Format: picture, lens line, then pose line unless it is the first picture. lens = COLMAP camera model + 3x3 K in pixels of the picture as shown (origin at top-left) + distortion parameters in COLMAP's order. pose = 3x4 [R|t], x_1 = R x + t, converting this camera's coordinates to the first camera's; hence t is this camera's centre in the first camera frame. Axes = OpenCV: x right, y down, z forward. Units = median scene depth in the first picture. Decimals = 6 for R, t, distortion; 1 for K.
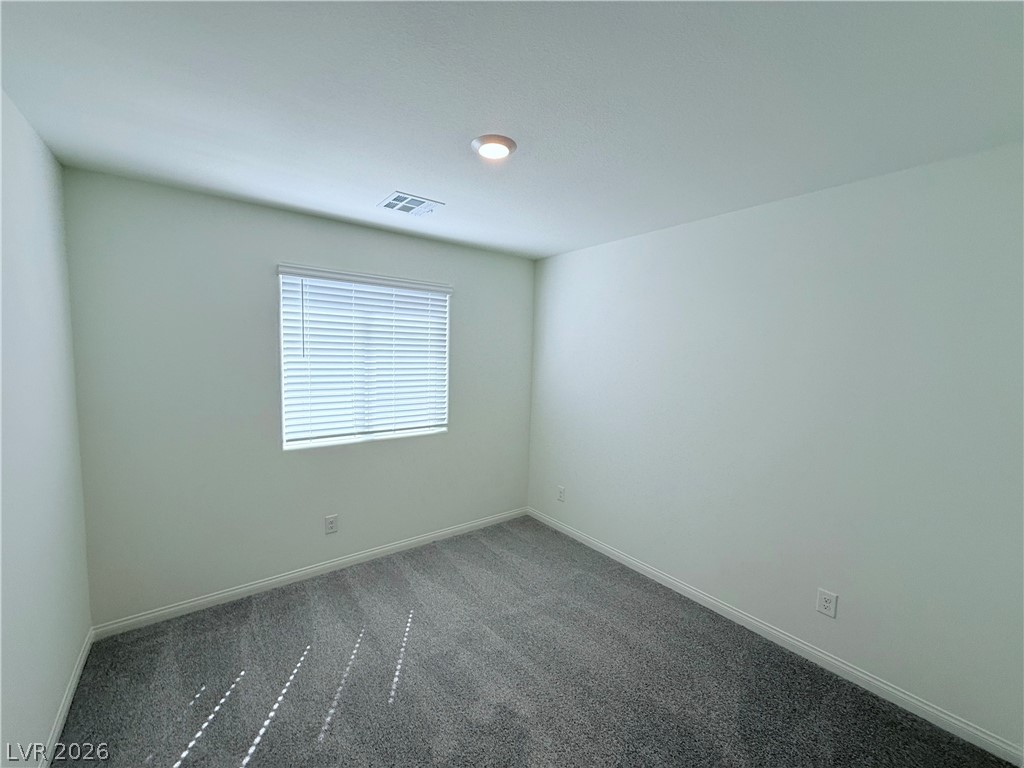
lens RADIAL K [[405.1, 0, 532.1], [0, 405.1, 385.2], [0, 0, 1]] dist [0.000300, -0.000043]
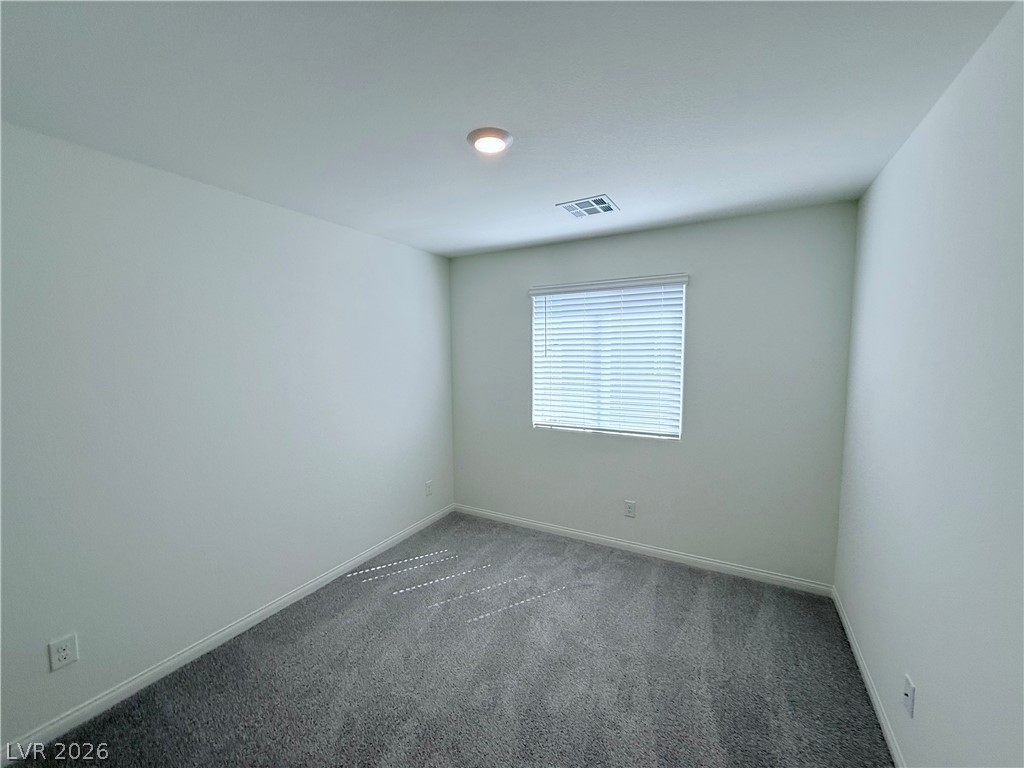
lens RADIAL K [[405.1, 0, 532.1], [0, 405.1, 385.2], [0, 0, 1]] dist [0.000300, -0.000043]
pose [[0.390288, 0.049888, -0.919340, 0.551020], [-0.058215, 0.997870, 0.029435, -0.015559], [0.918850, 0.042032, 0.392361, 0.420753]]
